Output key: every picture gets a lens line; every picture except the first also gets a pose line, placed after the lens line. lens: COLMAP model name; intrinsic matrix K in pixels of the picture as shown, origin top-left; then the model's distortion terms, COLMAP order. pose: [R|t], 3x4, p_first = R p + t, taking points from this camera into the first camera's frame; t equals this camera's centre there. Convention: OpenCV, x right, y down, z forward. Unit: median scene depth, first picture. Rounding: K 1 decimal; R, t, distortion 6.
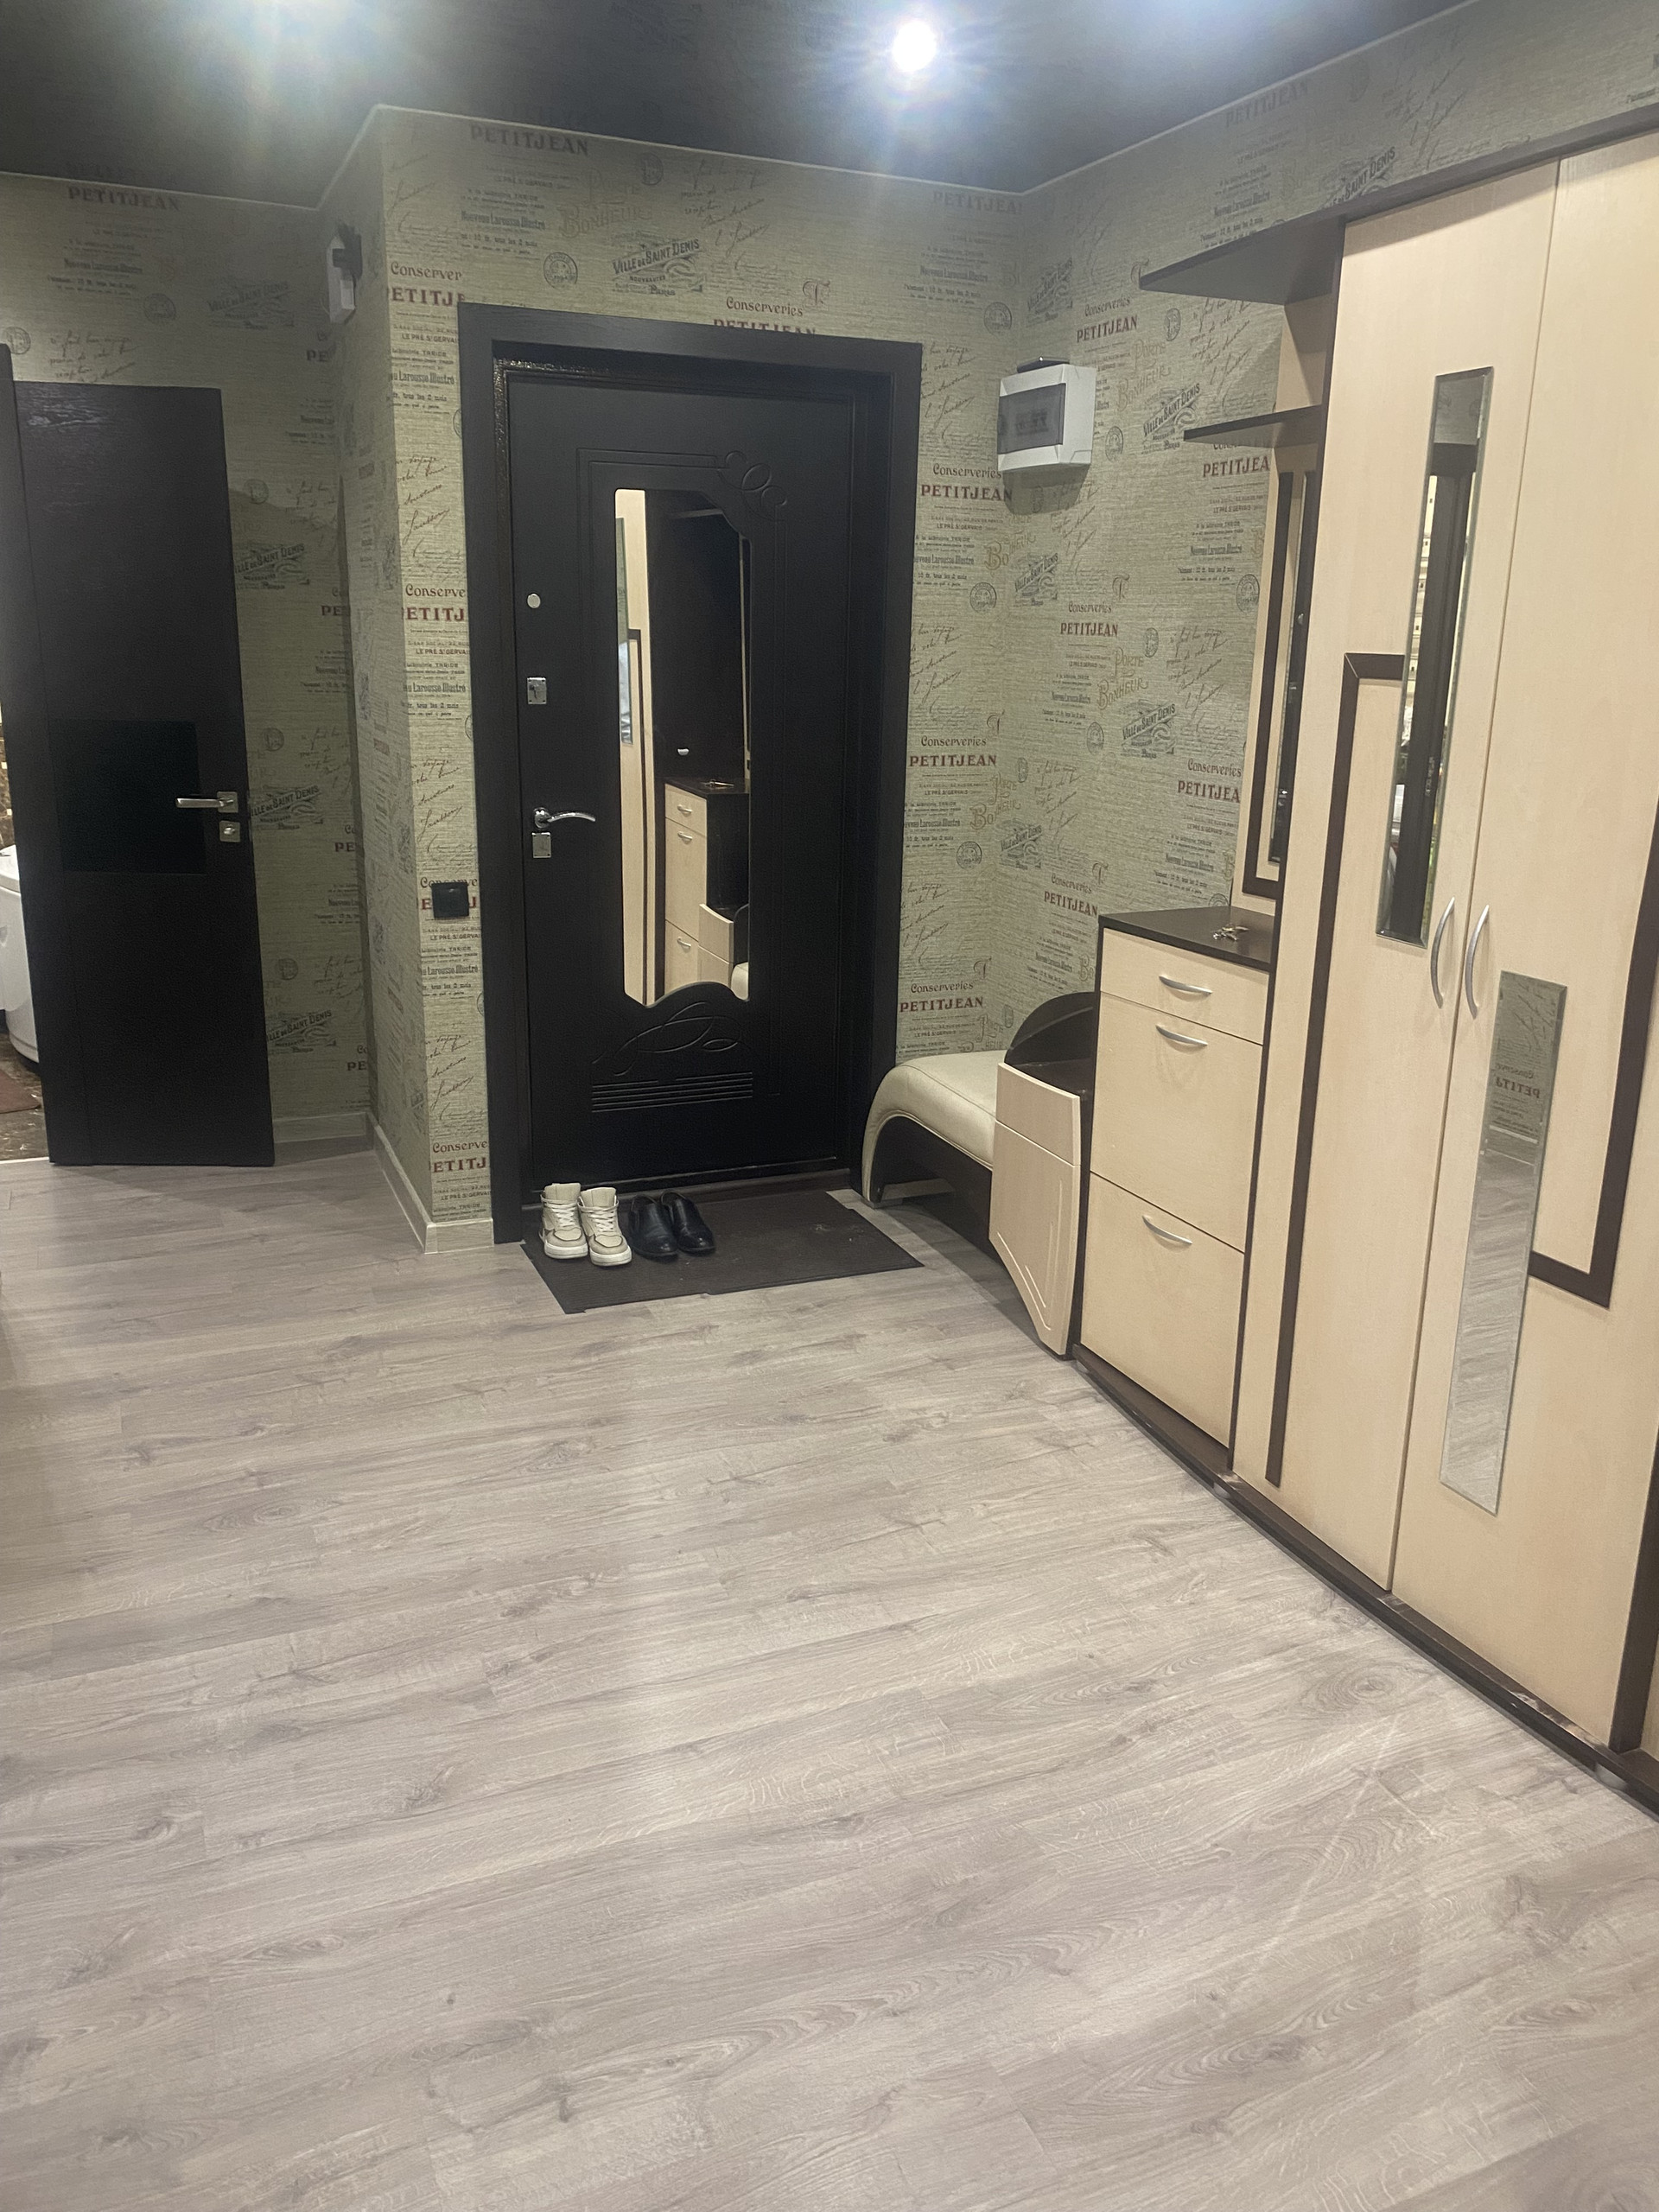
lens RADIAL K [[1683.0, 0, 843.7], [0, 1683.0, 1094.7], [0, 0, 1]] dist [0.023247, -0.024398]
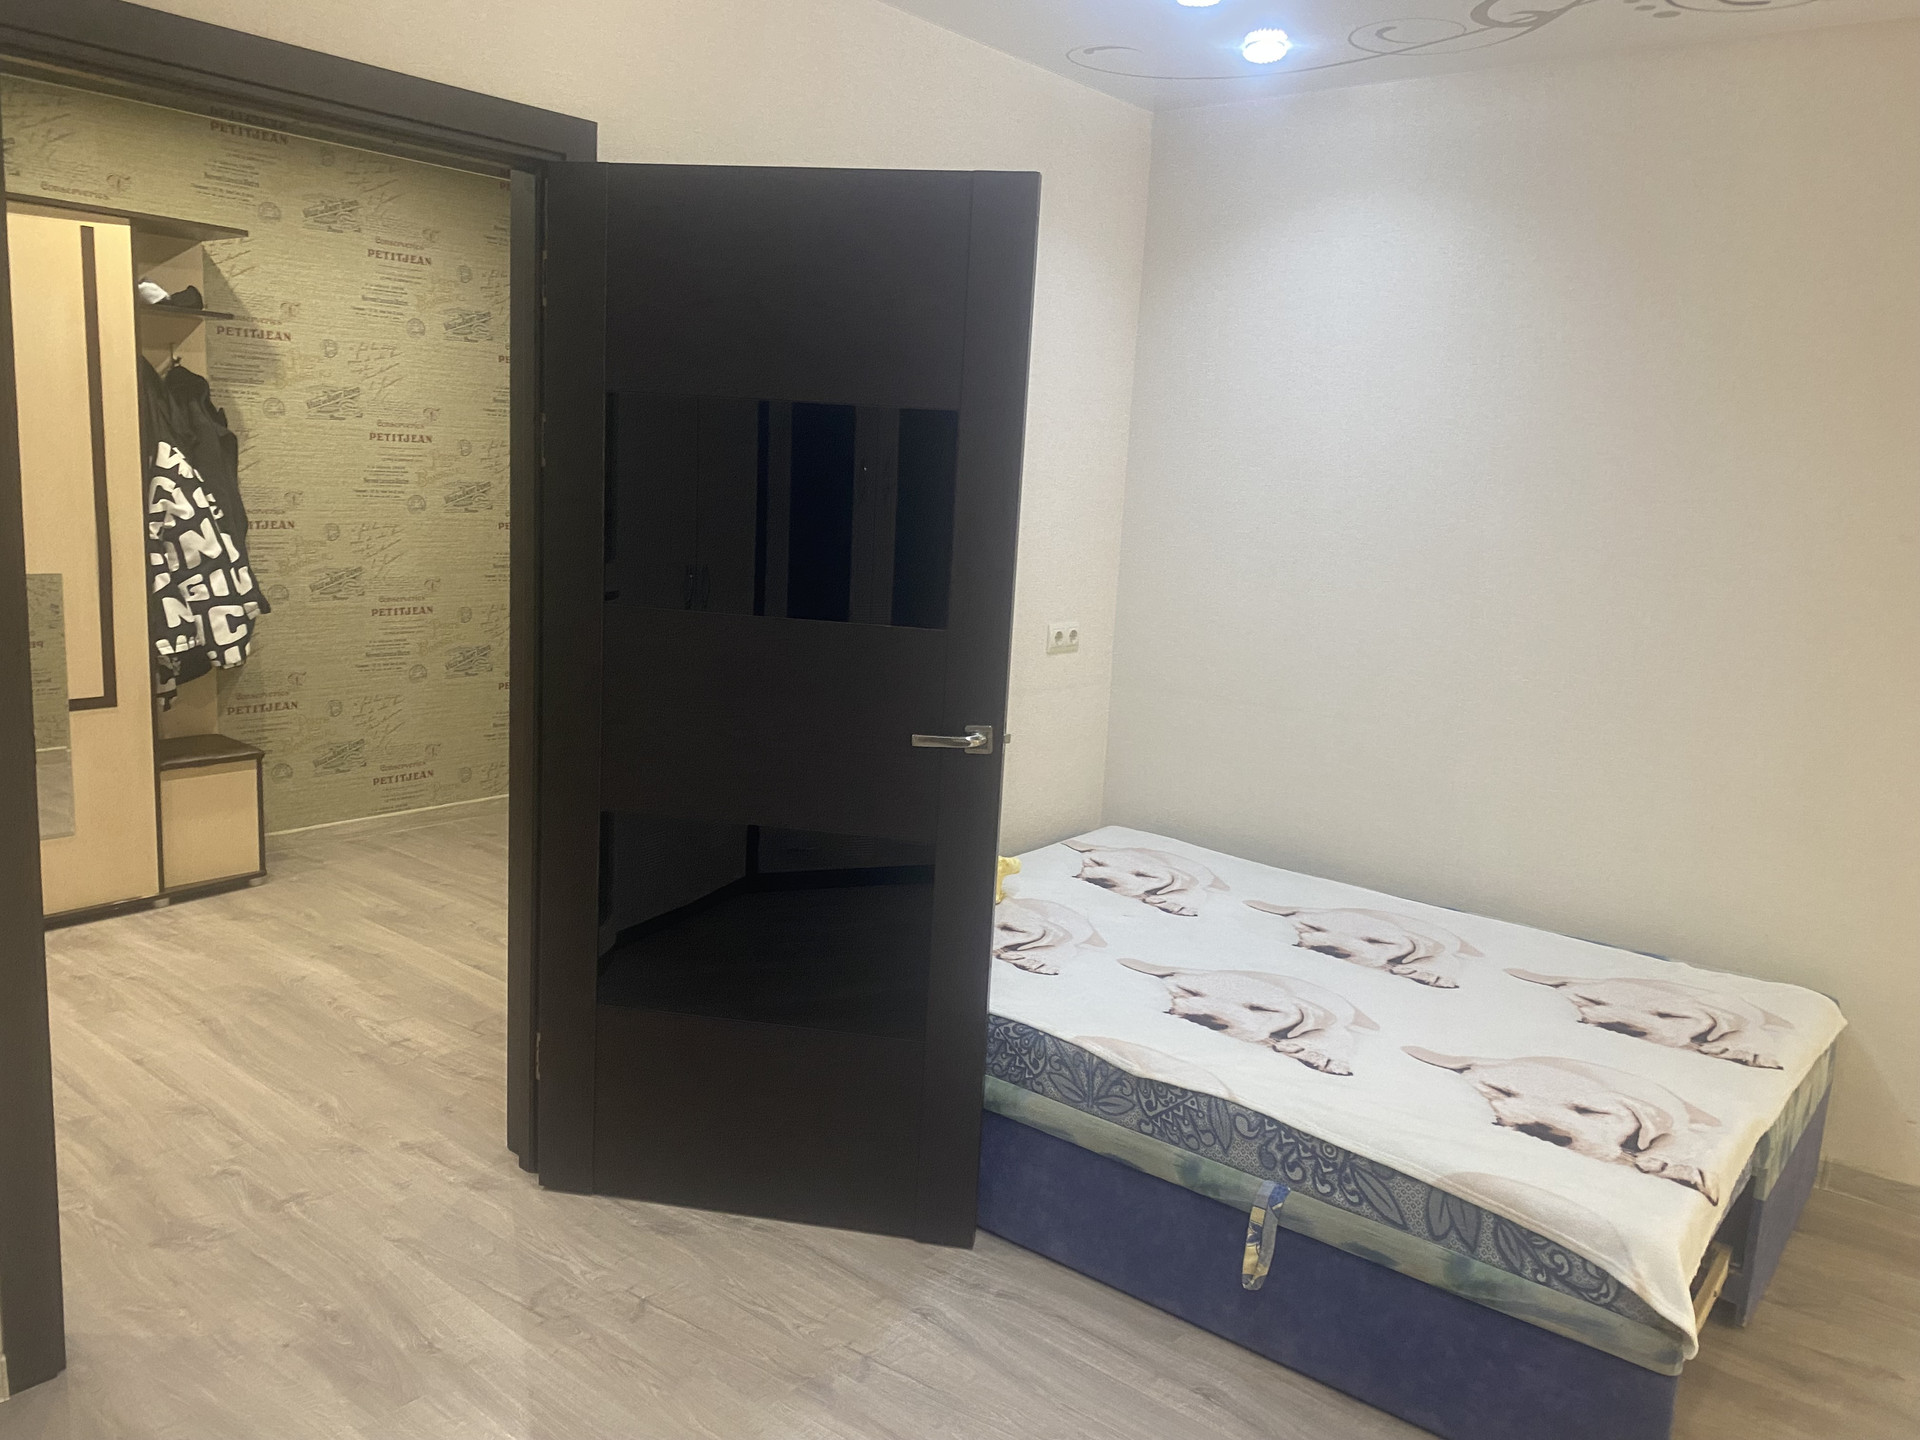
lens RADIAL K [[1460.8, 0, 955.5], [0, 1460.8, 723.4], [0, 0, 1]] dist [0.023247, -0.024398]
pose [[-0.456218, -0.203928, 0.866186, -1.672732], [0.180086, 0.932088, 0.314294, -0.254106], [-0.871455, 0.299375, -0.388511, 0.735266]]
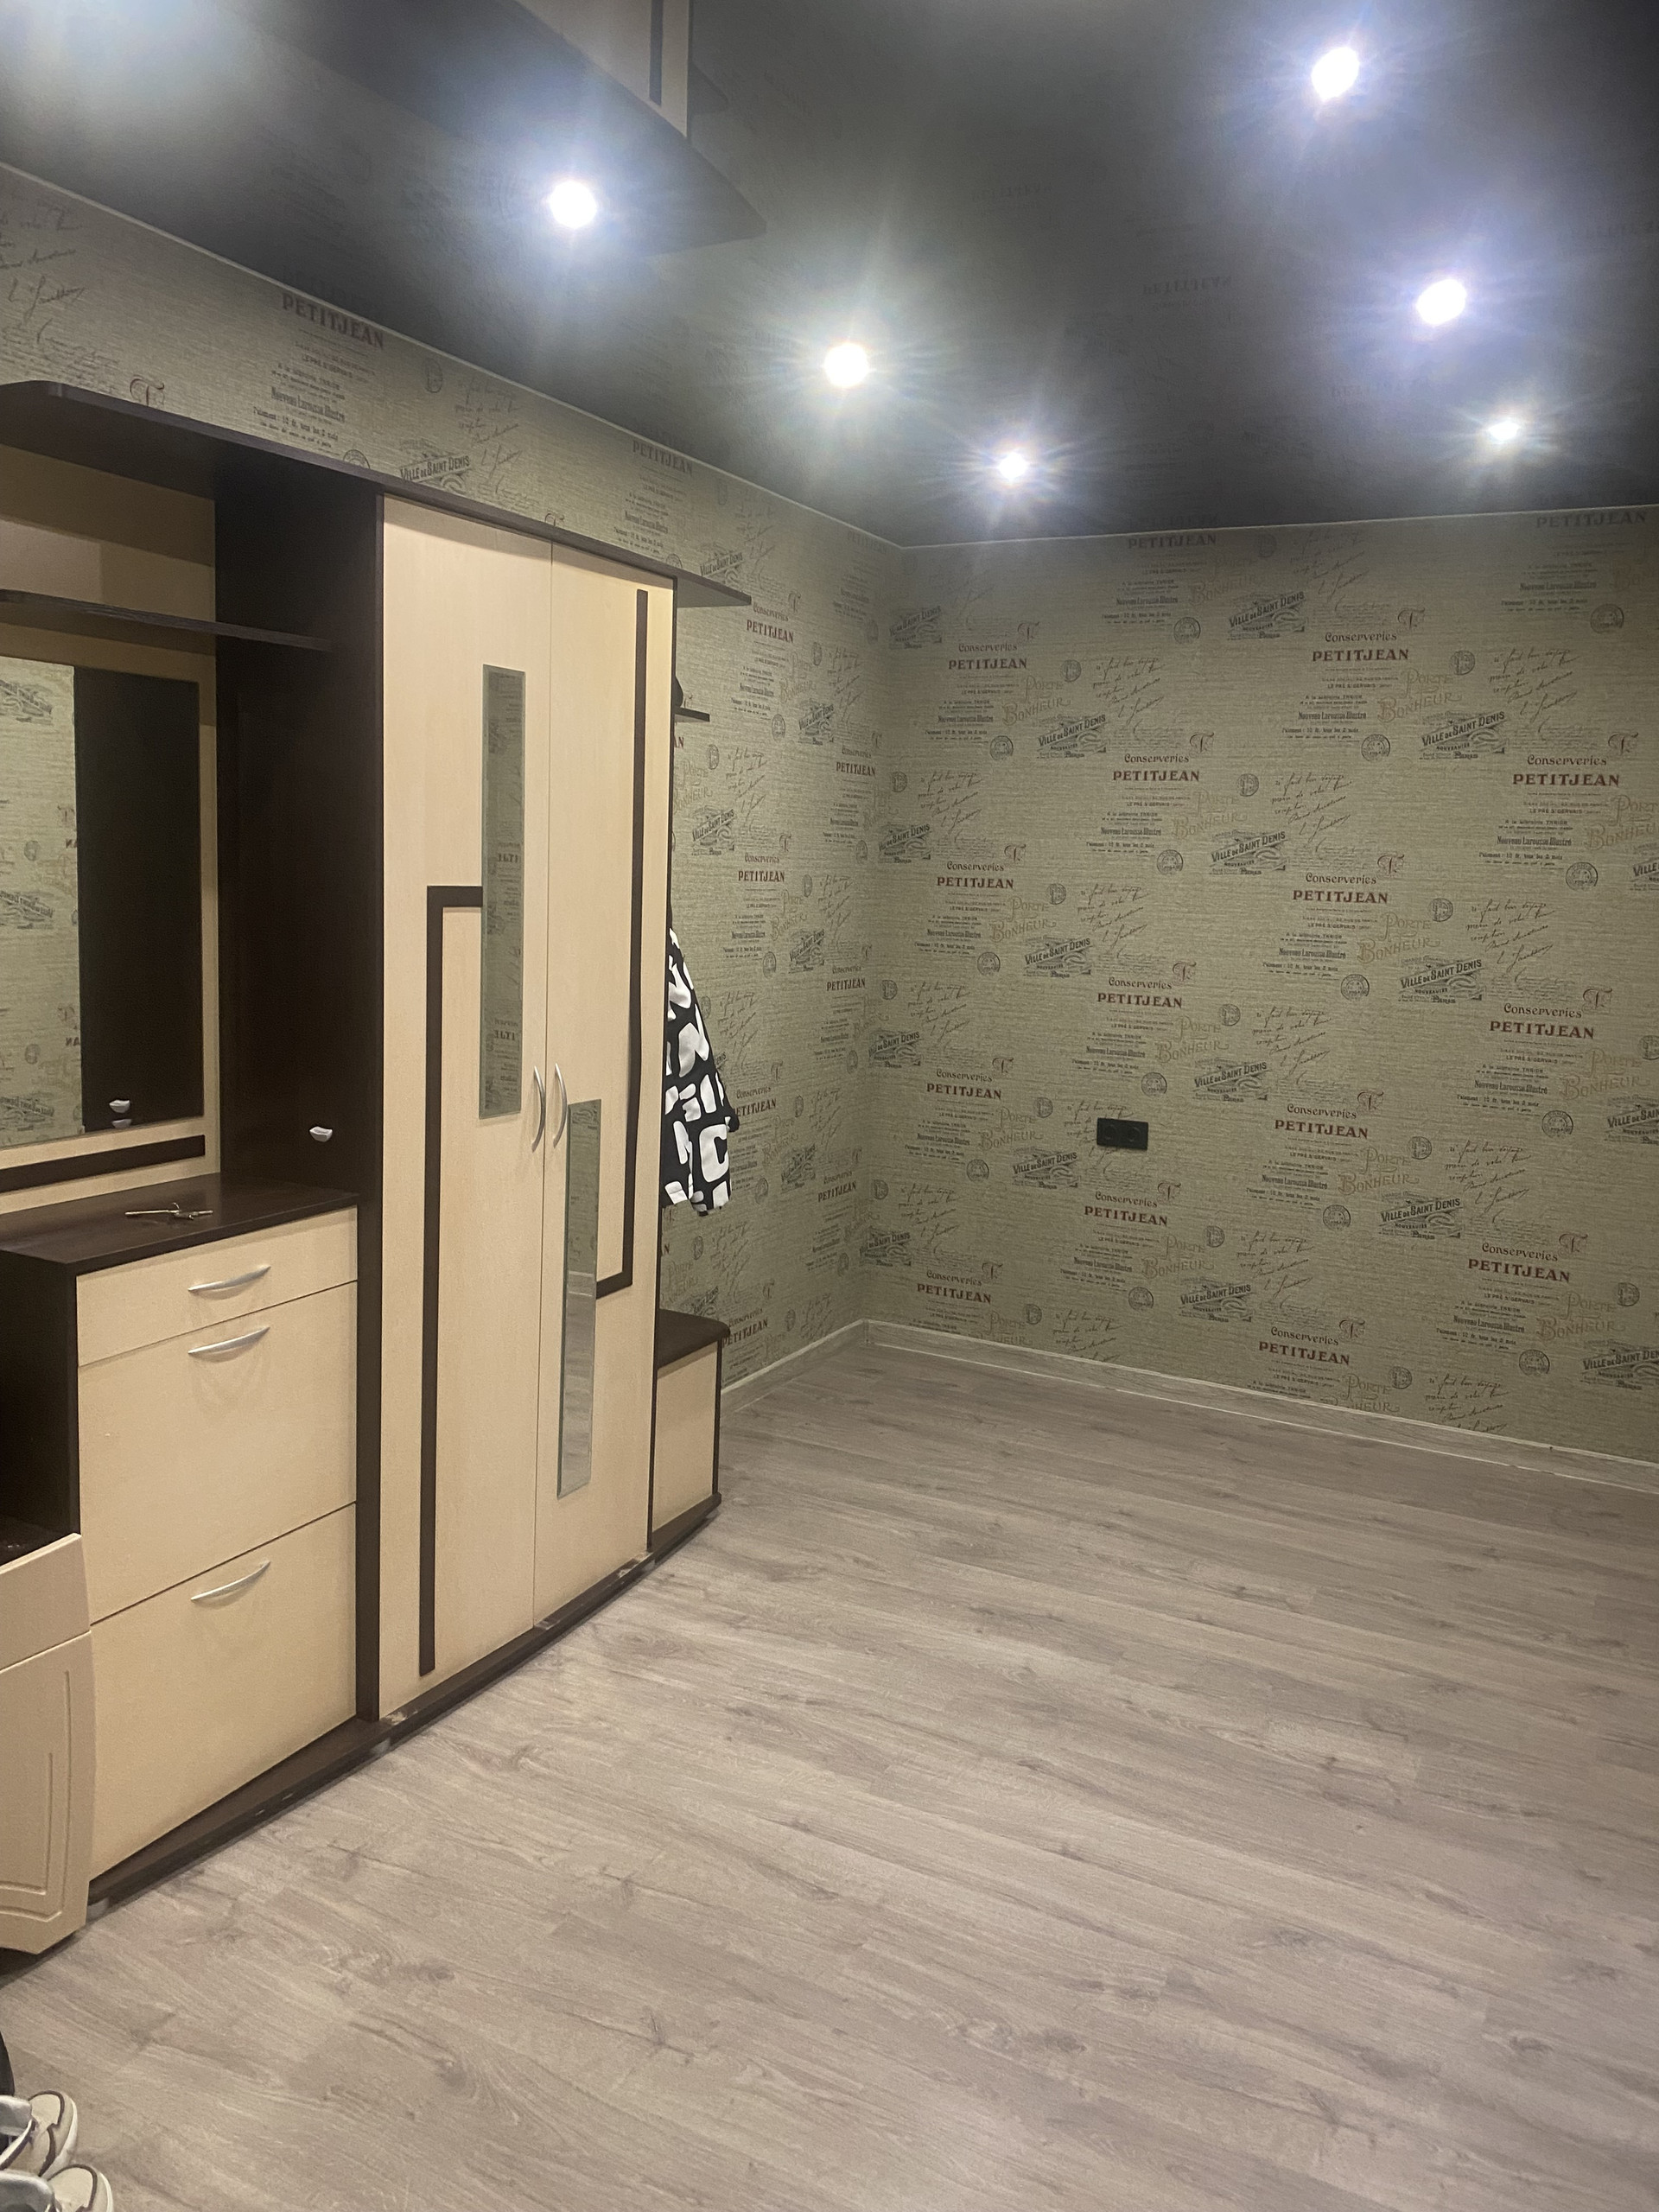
lens RADIAL K [[1683.0, 0, 827.5], [0, 1683.0, 1079.5], [0, 0, 1]] dist [0.023247, -0.024398]
pose [[-0.626849, -0.143620, 0.765789, -0.769833], [0.163006, 0.936939, 0.309150, -0.469019], [-0.761898, 0.318619, -0.563909, 1.564585]]
